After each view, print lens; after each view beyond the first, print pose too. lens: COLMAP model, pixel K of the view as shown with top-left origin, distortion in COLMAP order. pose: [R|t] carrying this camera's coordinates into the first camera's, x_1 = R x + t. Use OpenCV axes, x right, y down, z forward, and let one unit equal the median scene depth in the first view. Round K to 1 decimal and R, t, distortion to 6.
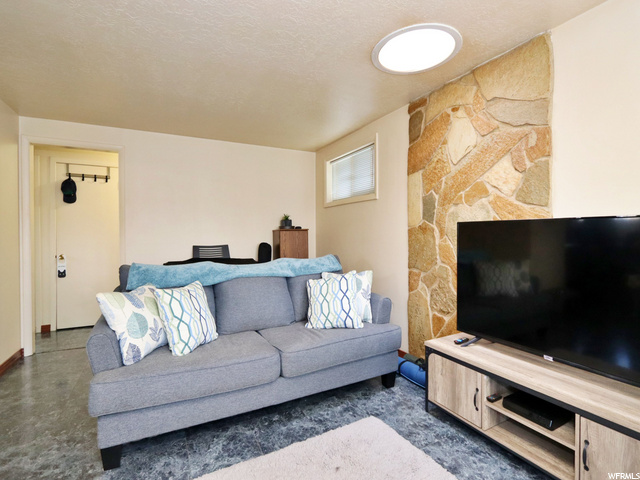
lens RADIAL K [[312.5, 0, 320.4], [0, 312.5, 236.1], [0, 0, 1]] dist [-0.004112, -0.000578]
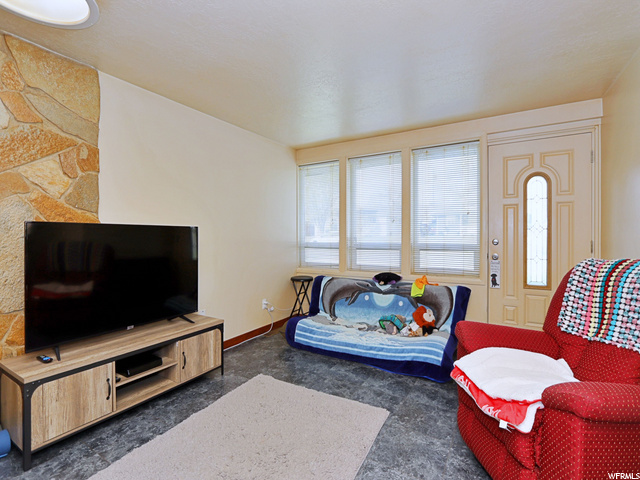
lens RADIAL K [[289.4, 0, 320.0], [0, 289.4, 237.7], [0, 0, 1]] dist [0.000368, -0.000114]
pose [[-0.509012, -0.001612, 0.860758, -0.670971], [0.002920, 0.999989, 0.003599, -0.001483], [-0.860754, 0.004345, -0.509002, 0.801043]]
